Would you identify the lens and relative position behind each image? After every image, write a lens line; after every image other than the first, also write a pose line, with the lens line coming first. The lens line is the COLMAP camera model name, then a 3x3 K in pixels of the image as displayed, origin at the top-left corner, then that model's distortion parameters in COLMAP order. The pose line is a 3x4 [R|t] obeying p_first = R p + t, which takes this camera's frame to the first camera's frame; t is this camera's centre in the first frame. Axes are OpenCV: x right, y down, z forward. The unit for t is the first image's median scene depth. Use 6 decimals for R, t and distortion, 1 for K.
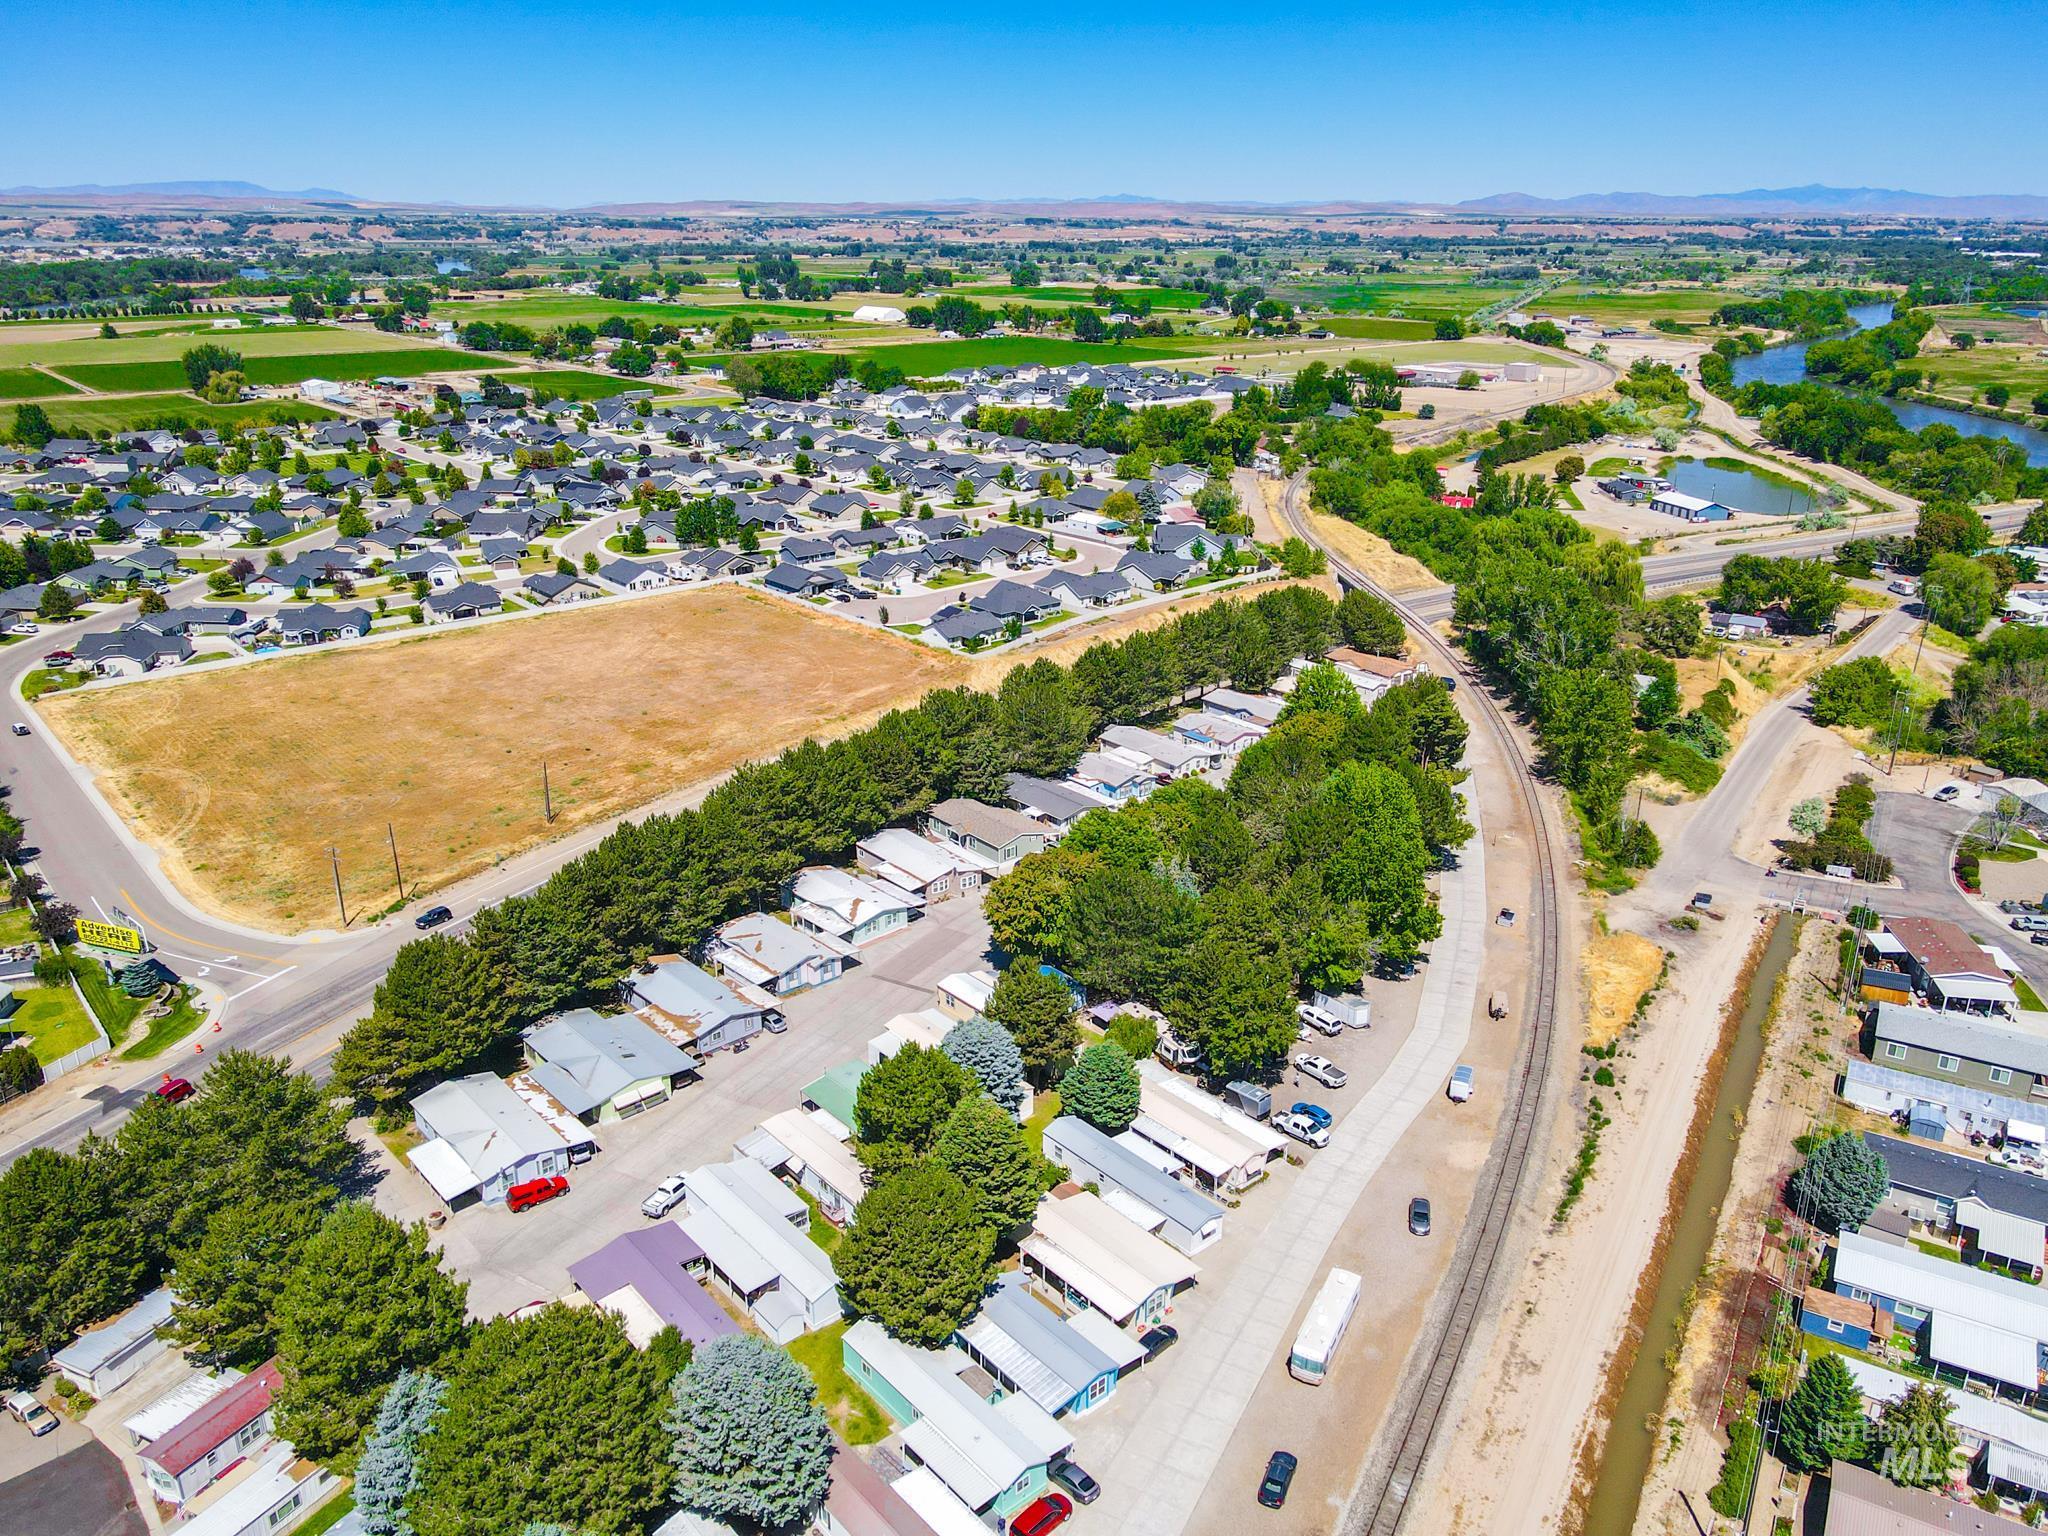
lens RADIAL K [[1502.3, 0, 1029.2], [0, 1502.3, 763.7], [0, 0, 1]] dist [-0.001479, 0.033239]
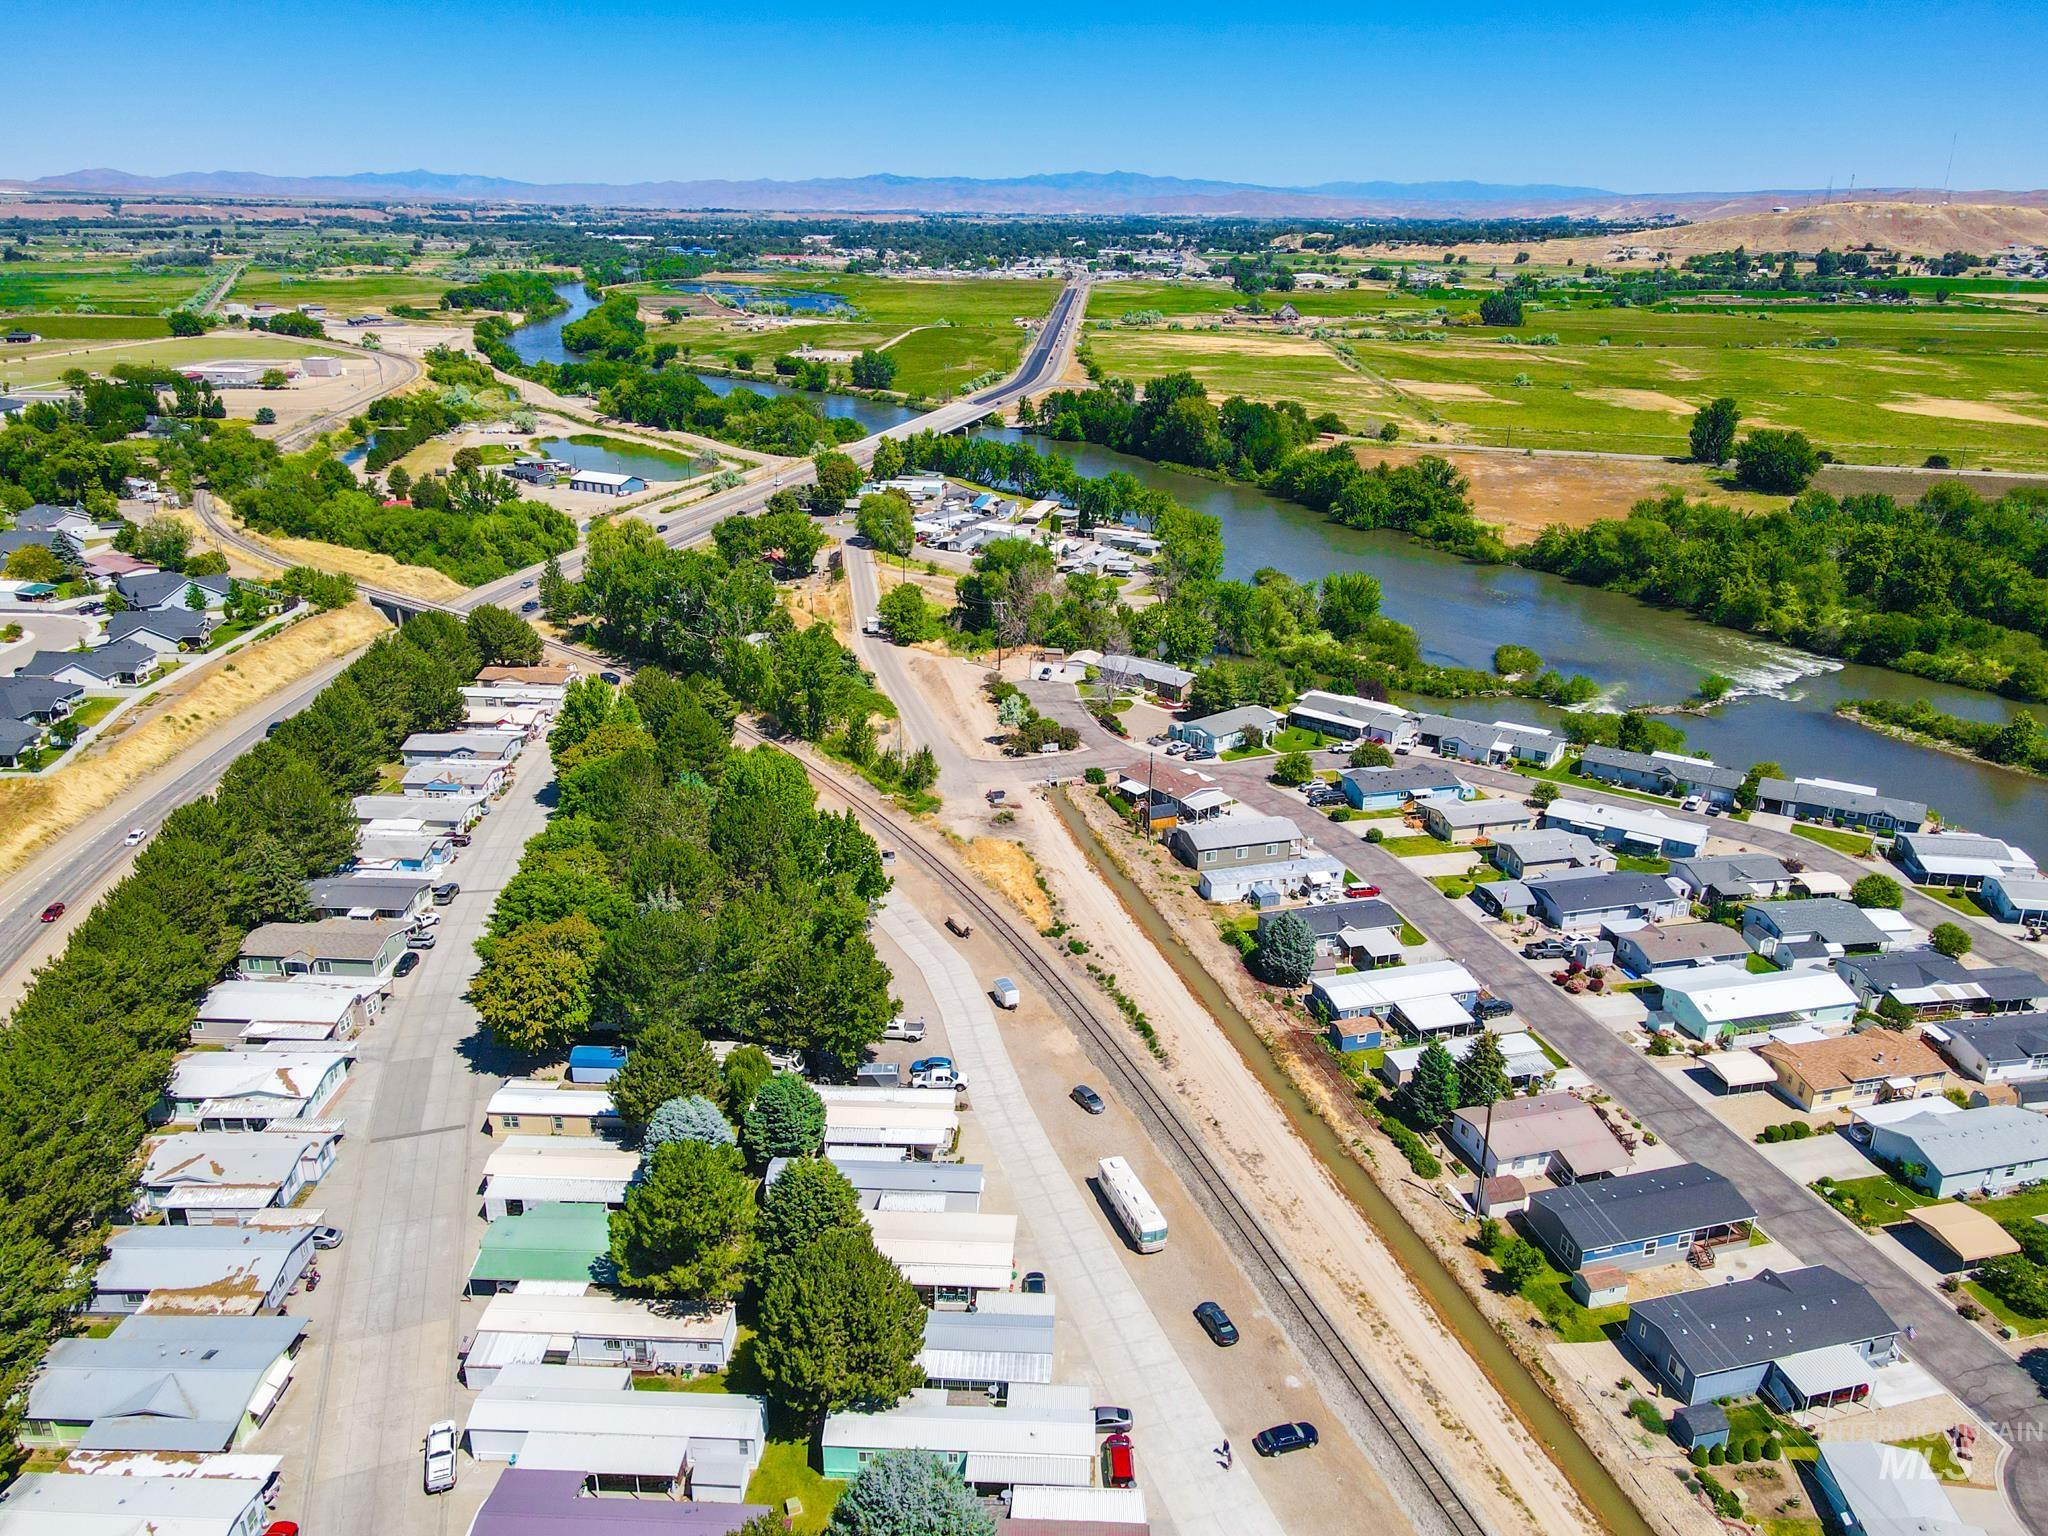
lens RADIAL K [[1502.3, 0, 1029.2], [0, 1502.3, 763.7], [0, 0, 1]] dist [-0.001479, 0.033239]
pose [[0.685701, -0.249722, 0.683705, -0.316667], [0.242596, 0.964007, 0.108798, -0.053631], [-0.686266, 0.091261, 0.721603, 0.111681]]
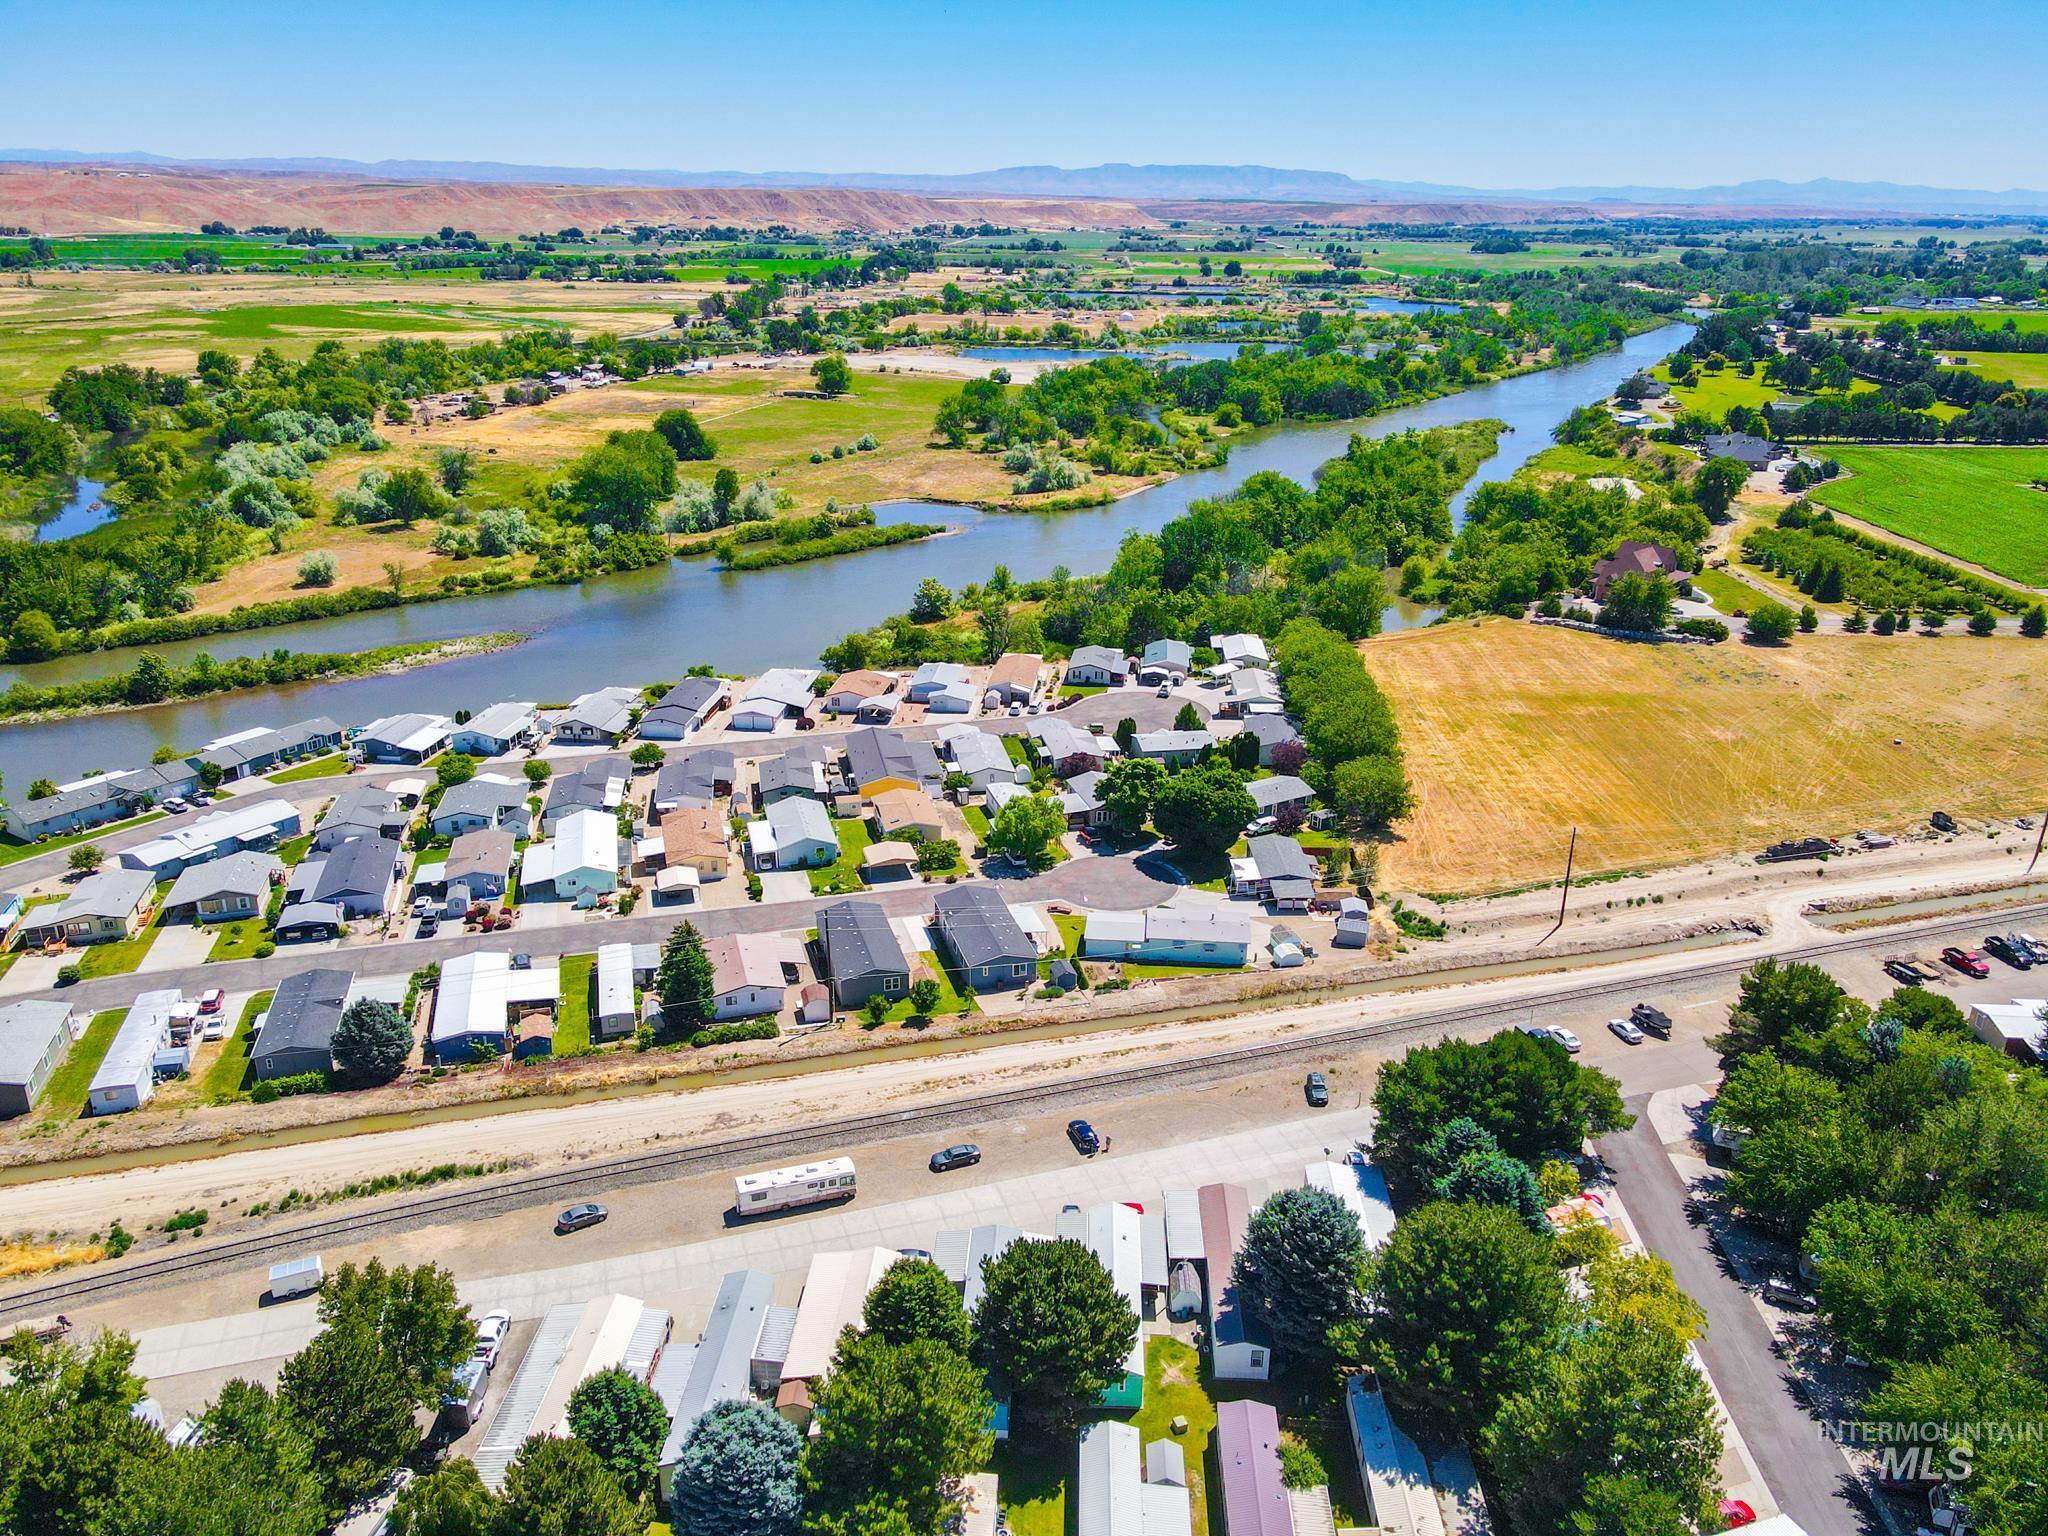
lens RADIAL K [[1502.3, 0, 1029.2], [0, 1502.3, 763.7], [0, 0, 1]] dist [-0.001479, 0.033239]
pose [[-0.731297, -0.247989, 0.635379, -0.327623], [0.222405, 0.793942, 0.565856, -0.276571], [-0.644780, 0.555120, -0.525453, 0.743578]]
